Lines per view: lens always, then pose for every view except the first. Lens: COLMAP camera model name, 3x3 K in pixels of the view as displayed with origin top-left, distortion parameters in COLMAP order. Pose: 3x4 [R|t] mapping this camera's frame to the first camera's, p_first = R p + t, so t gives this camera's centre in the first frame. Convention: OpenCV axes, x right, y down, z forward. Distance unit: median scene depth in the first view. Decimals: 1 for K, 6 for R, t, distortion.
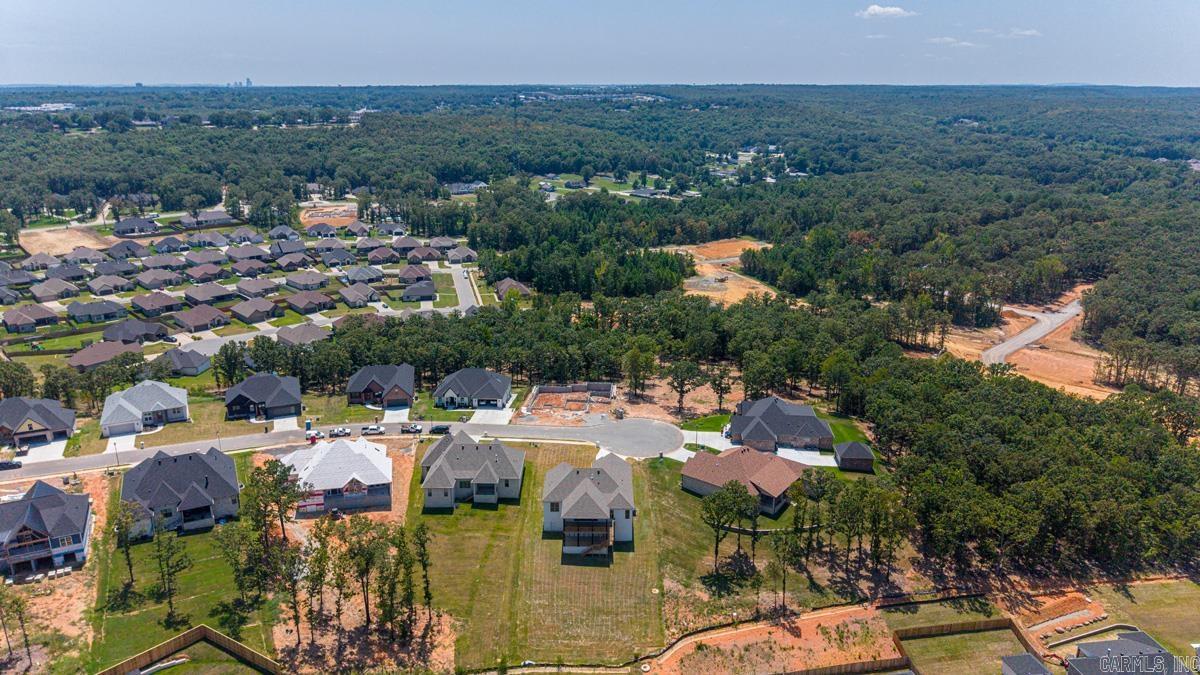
lens RADIAL K [[799.7, 0, 596.5], [0, 799.7, 338.2], [0, 0, 1]] dist [0.086757, -0.120210]
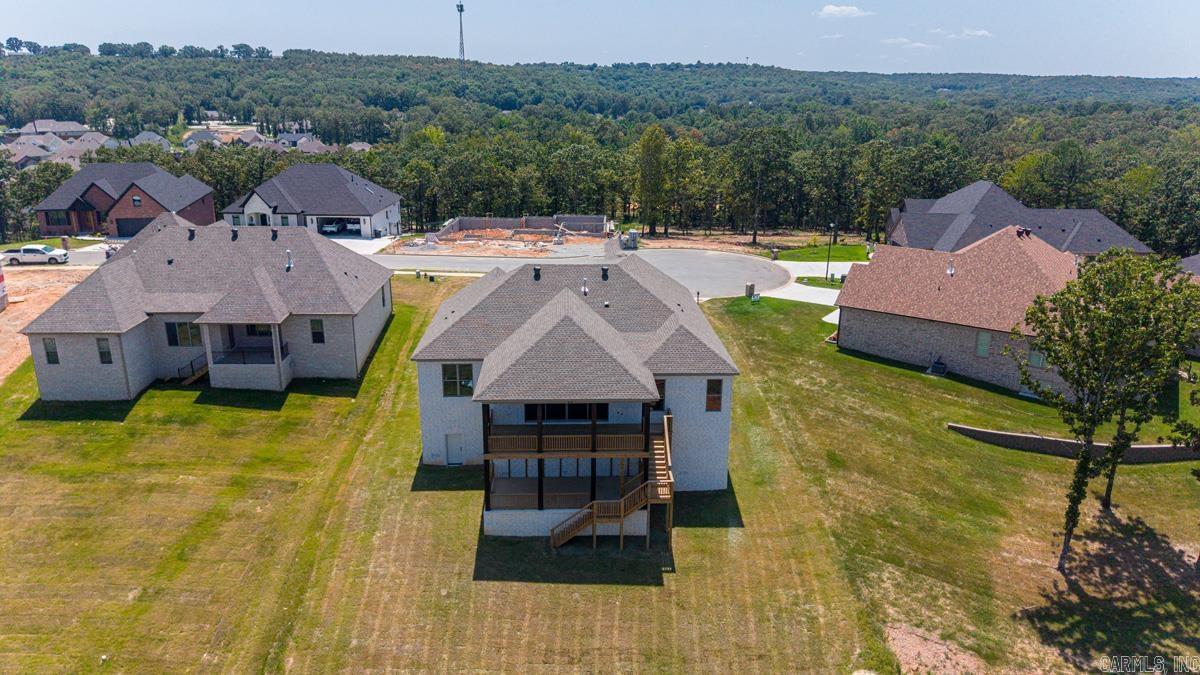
lens RADIAL K [[765.1, 0, 603.8], [0, 765.1, 340.5], [0, 0, 1]] dist [0.006215, -0.002364]
pose [[0.998002, -0.005148, 0.062969, -0.016147], [0.006043, 0.999883, -0.014033, 0.191956], [-0.062889, 0.014386, 0.997917, 0.691865]]
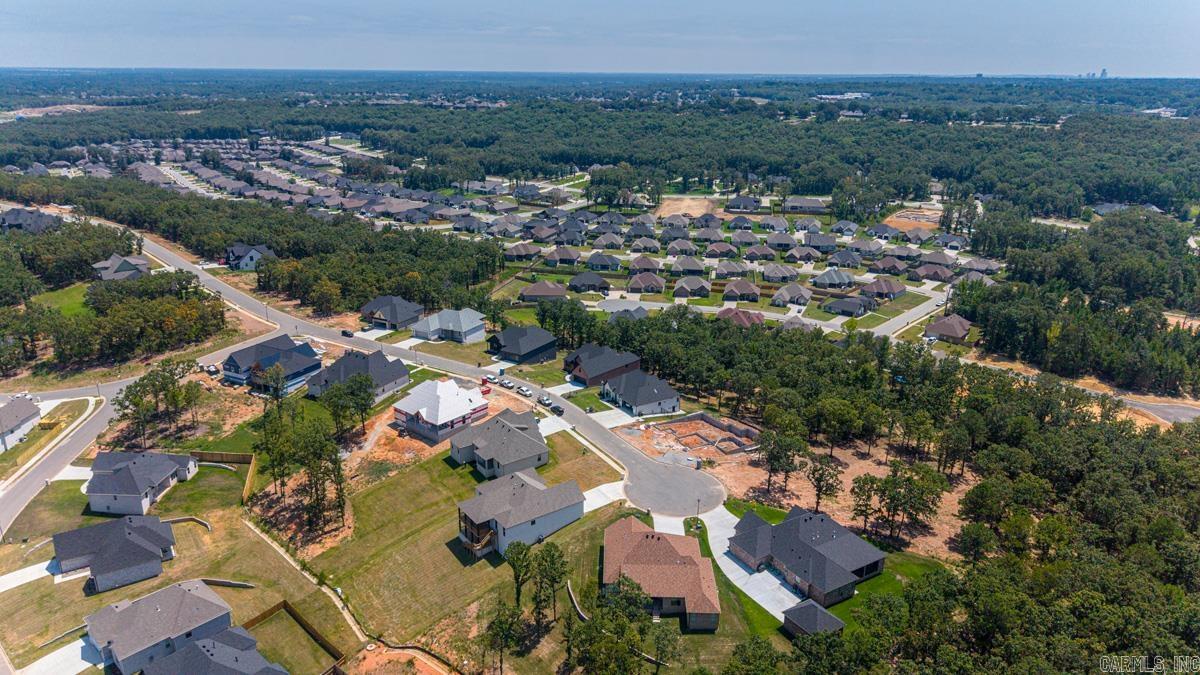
lens RADIAL K [[799.7, 0, 596.5], [0, 799.7, 338.2], [0, 0, 1]] dist [0.086757, -0.120210]
pose [[0.590056, 0.257148, -0.765316, 0.764995], [-0.248501, 0.959748, 0.130885, -0.160804], [0.768167, 0.112952, 0.630207, 0.405879]]
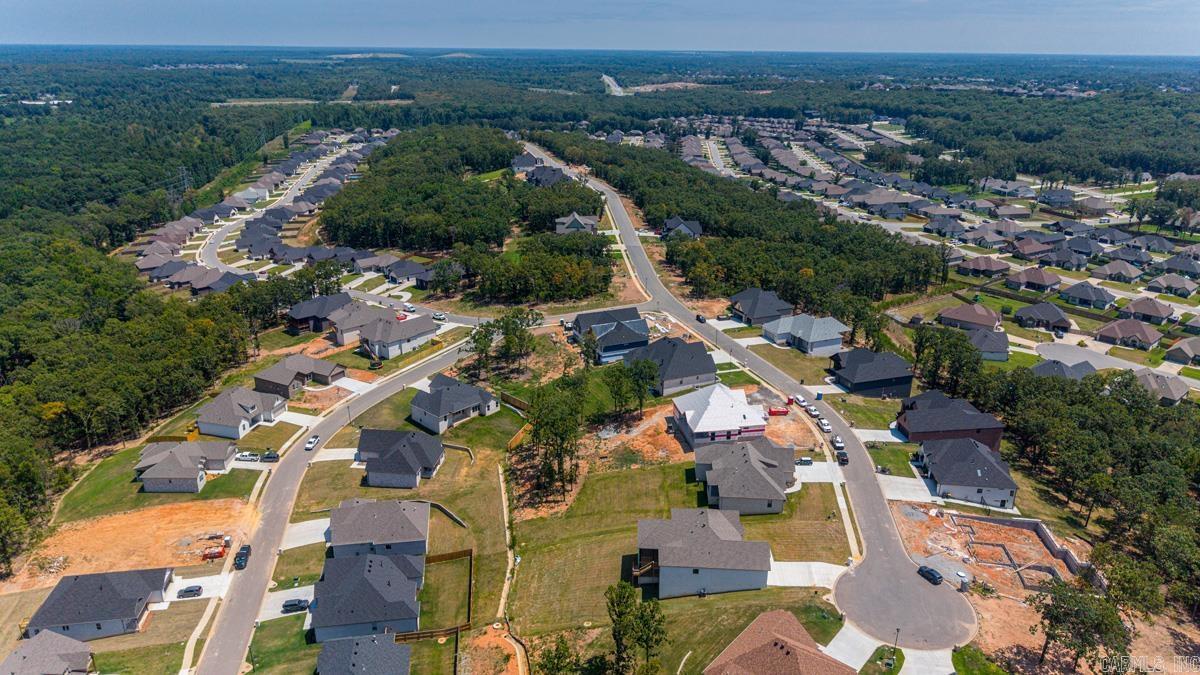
lens RADIAL K [[805.6, 0, 599.3], [0, 805.6, 330.6], [0, 0, 1]] dist [0.037583, -0.045220]
pose [[-0.047962, 0.328410, -0.943317, 0.754111], [-0.311066, 0.892528, 0.326544, -0.269279], [0.949177, 0.309095, 0.059350, 0.756253]]
